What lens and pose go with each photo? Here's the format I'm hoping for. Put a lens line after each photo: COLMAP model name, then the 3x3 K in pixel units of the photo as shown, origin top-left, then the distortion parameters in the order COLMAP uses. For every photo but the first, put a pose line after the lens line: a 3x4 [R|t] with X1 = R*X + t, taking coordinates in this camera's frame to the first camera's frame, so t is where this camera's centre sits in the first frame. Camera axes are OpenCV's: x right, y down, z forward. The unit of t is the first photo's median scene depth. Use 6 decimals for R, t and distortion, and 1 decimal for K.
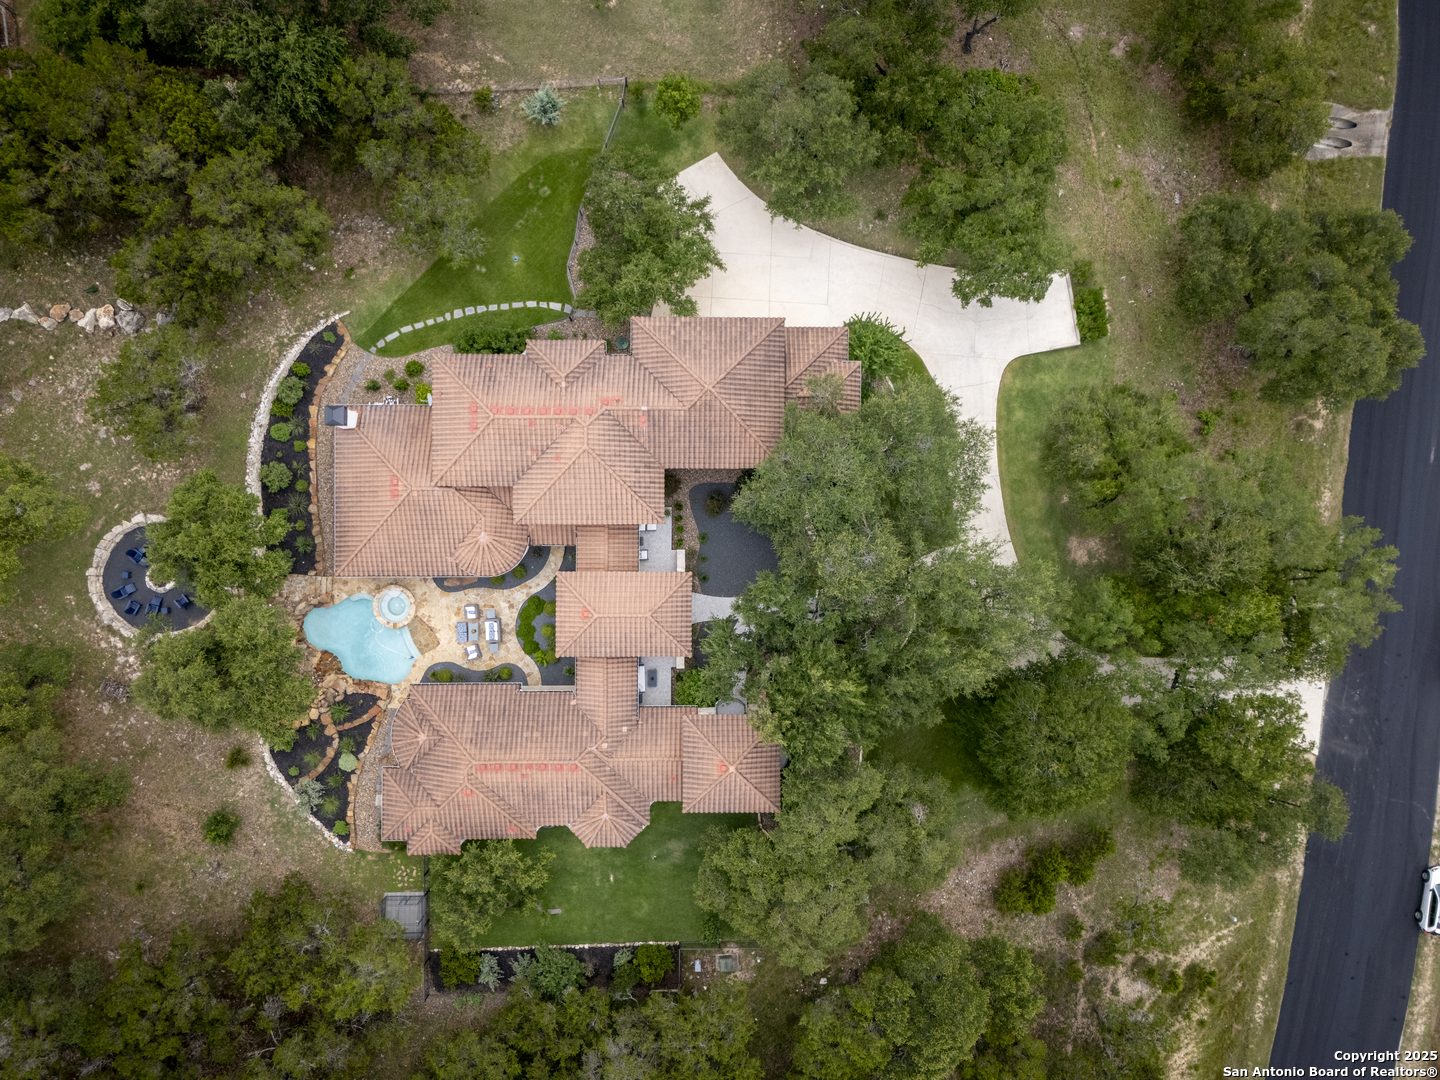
lens RADIAL K [[1058.6, 0, 715.3], [0, 1058.6, 529.0], [0, 0, 1]] dist [0.044224, -0.018570]
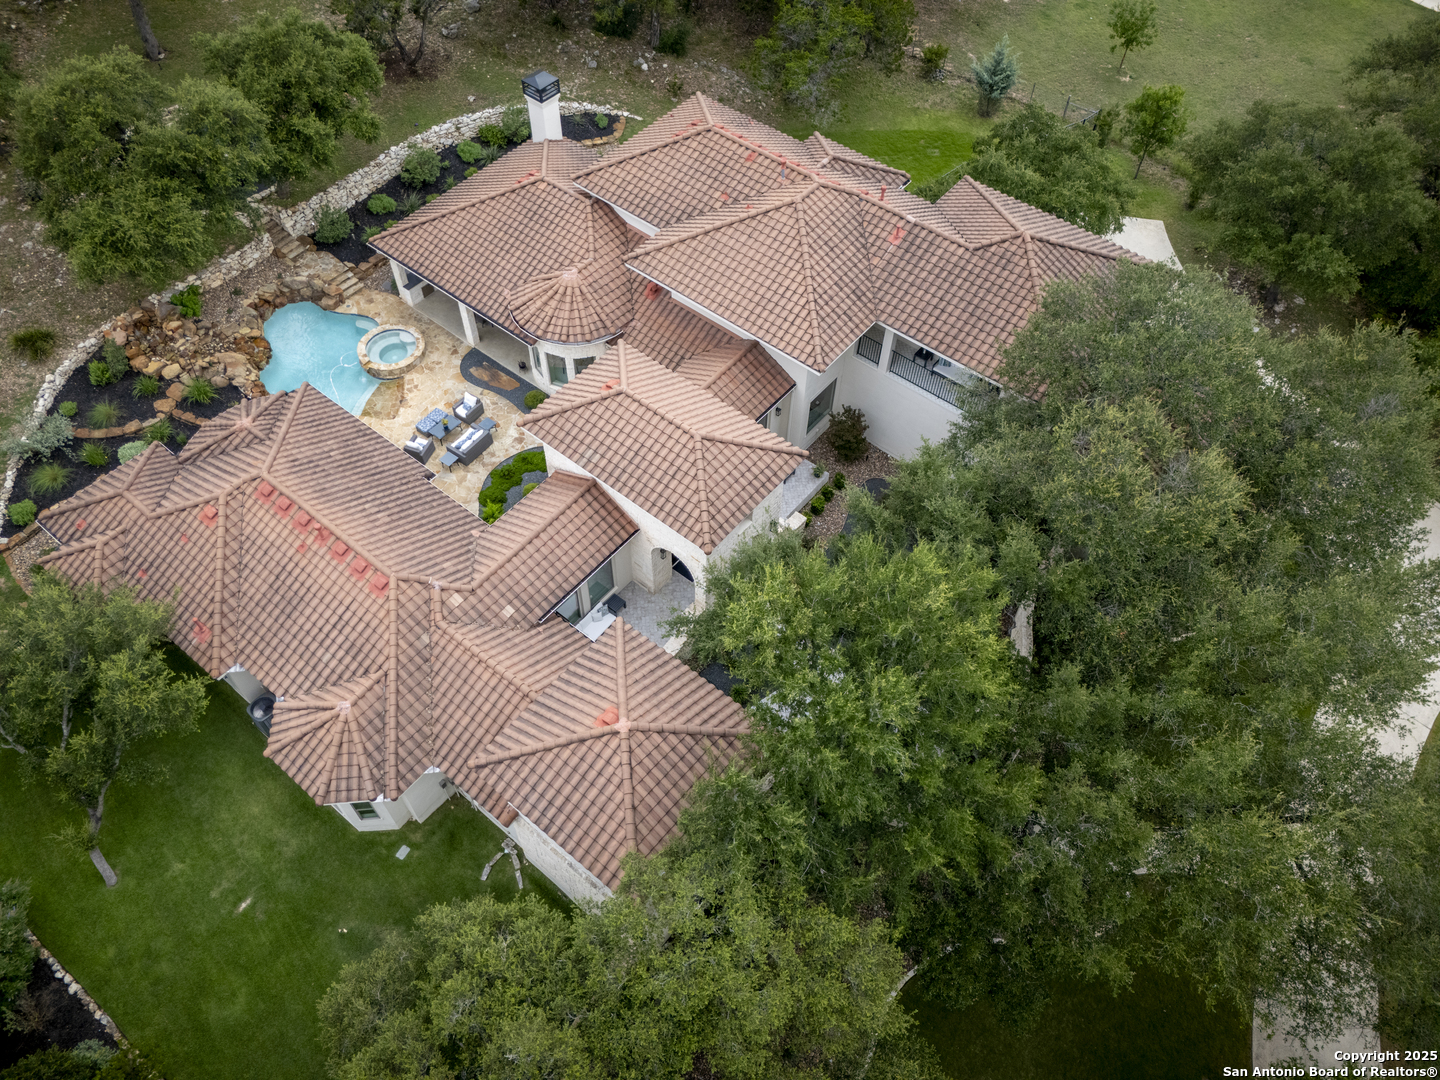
lens RADIAL K [[1058.6, 0, 722.0], [0, 1058.6, 539.0], [0, 0, 1]] dist [0.044224, -0.018570]
pose [[0.779701, 0.499458, -0.377634, 0.155203], [-0.626132, 0.626630, -0.463997, 0.319448], [0.004890, 0.598228, 0.801311, 0.555125]]
